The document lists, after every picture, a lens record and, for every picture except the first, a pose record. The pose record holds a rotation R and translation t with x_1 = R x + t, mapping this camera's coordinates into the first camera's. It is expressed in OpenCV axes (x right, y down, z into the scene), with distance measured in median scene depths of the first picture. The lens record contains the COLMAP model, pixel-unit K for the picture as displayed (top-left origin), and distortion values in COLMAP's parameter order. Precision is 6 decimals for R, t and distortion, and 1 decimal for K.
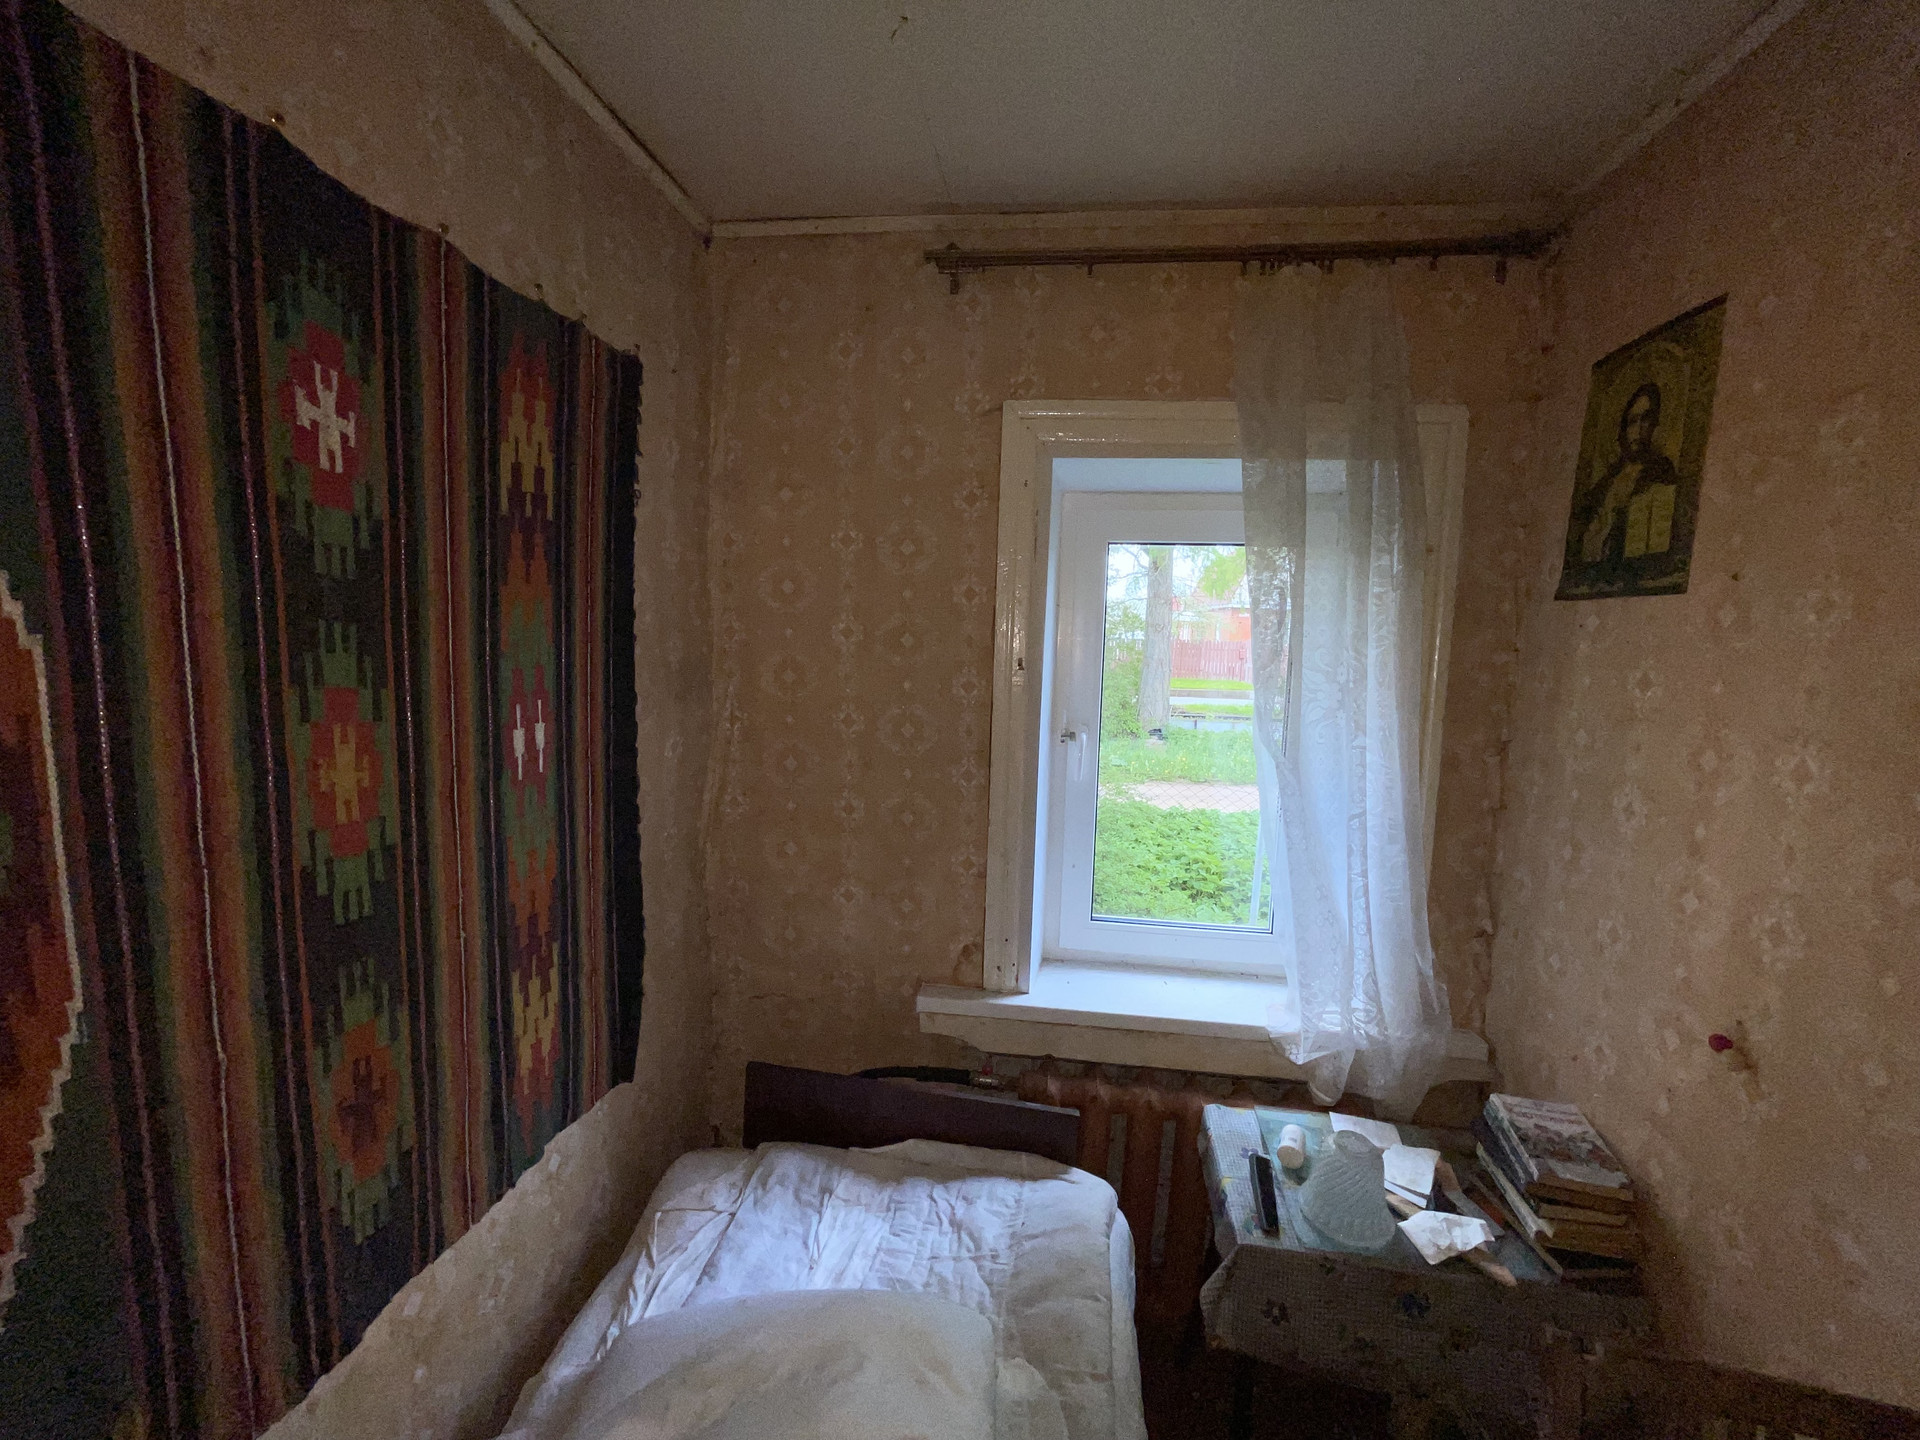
lens RADIAL K [[769.9, 0, 957.5], [0, 769.9, 724.0], [0, 0, 1]] dist [-0.005088, 0.000114]
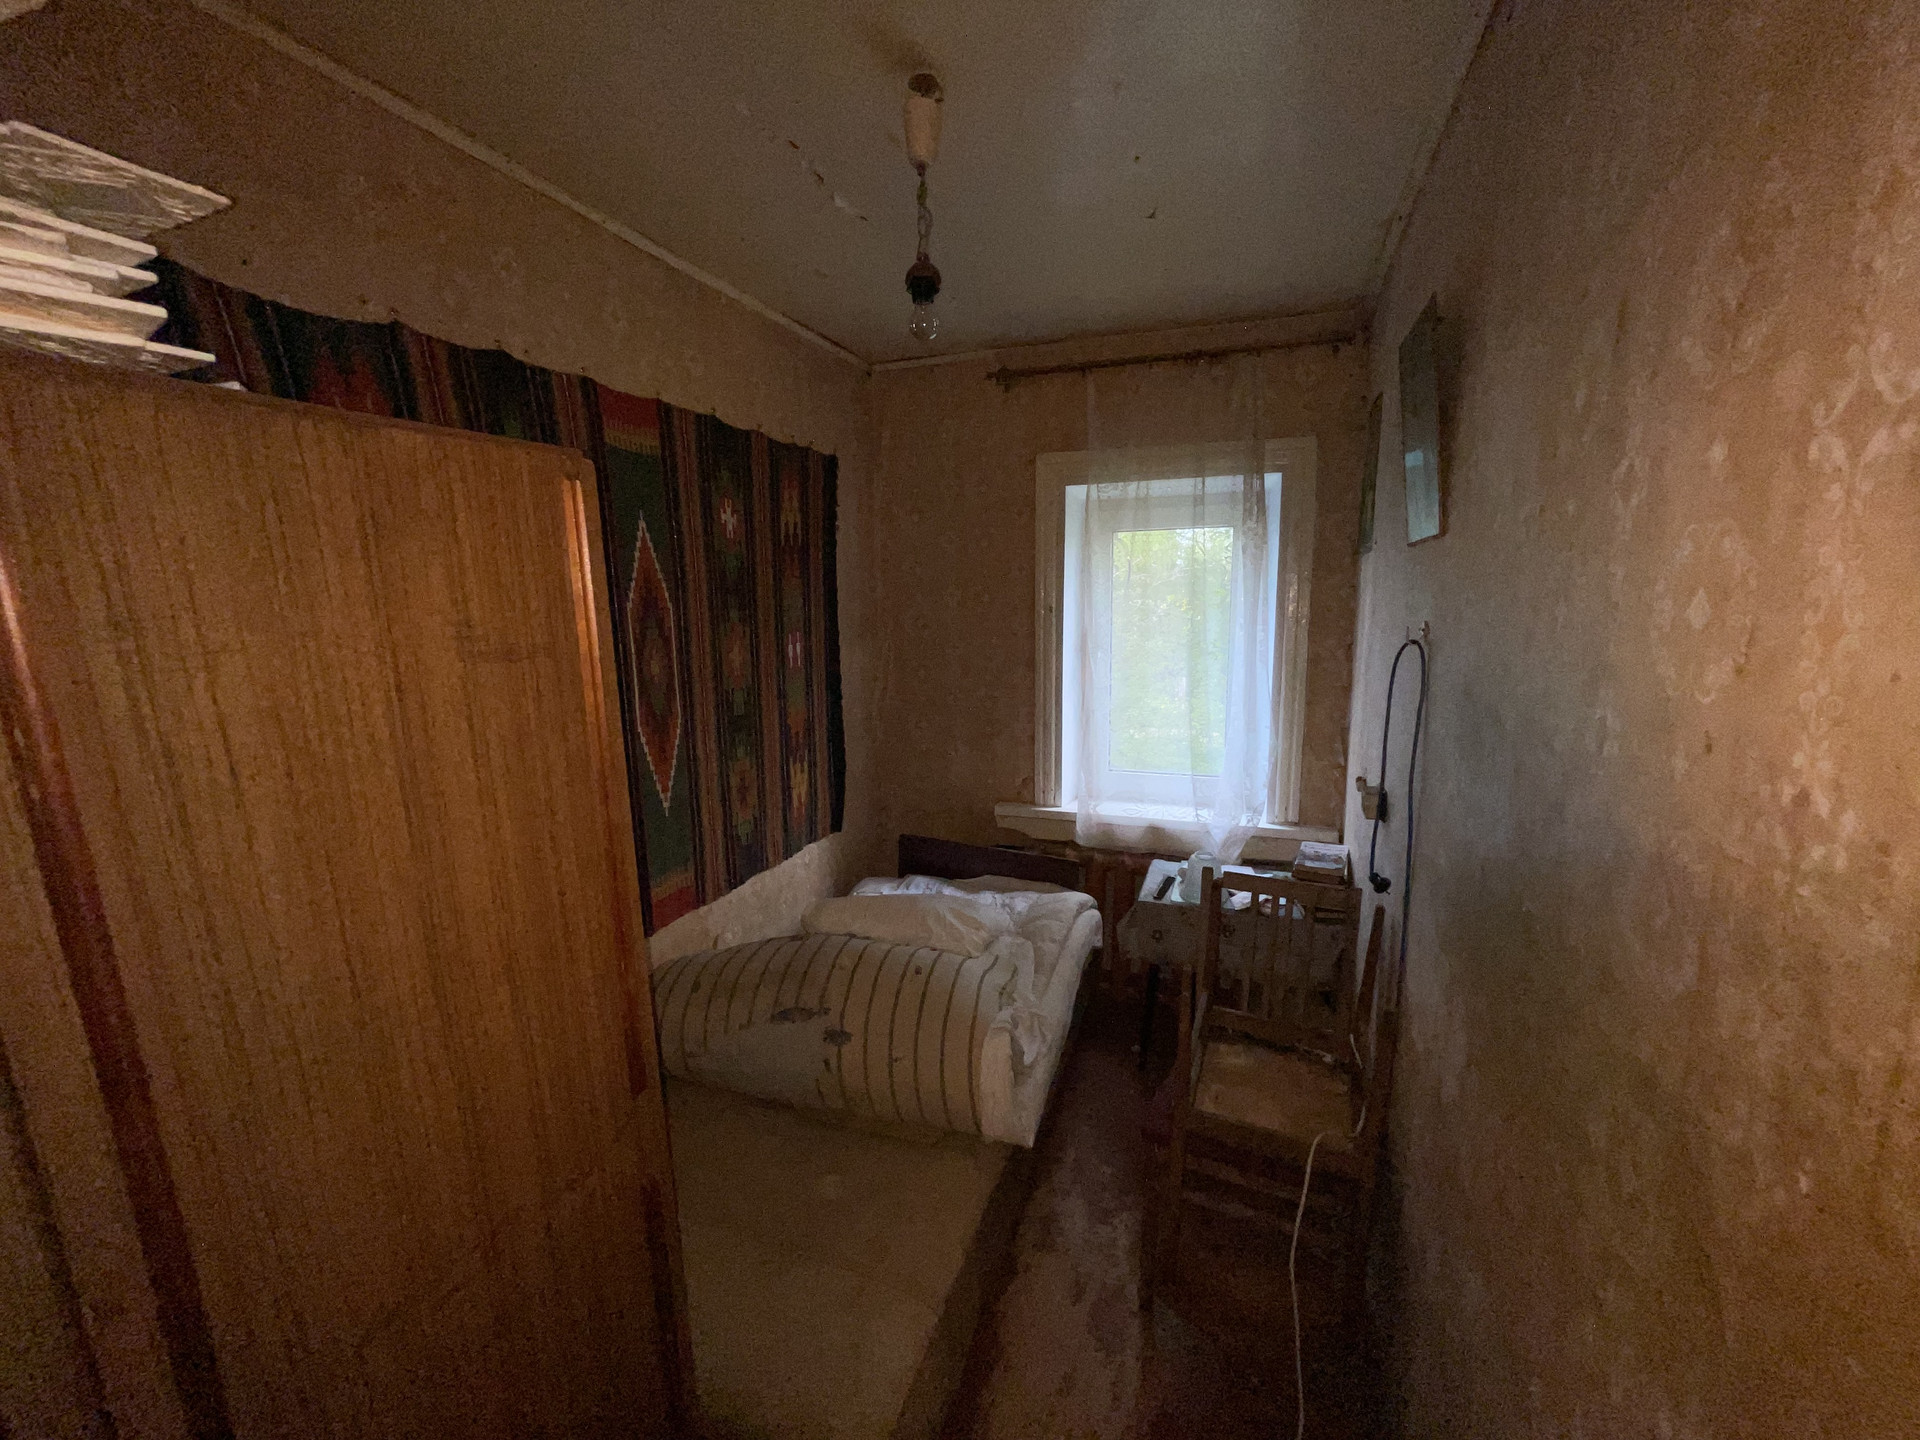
lens RADIAL K [[769.9, 0, 957.5], [0, 769.9, 724.0], [0, 0, 1]] dist [-0.005088, 0.000114]
pose [[0.974731, -0.007872, -0.223242, 0.341651], [0.016636, 0.999162, 0.037404, 0.143098], [0.222760, -0.040173, 0.974045, -0.933353]]
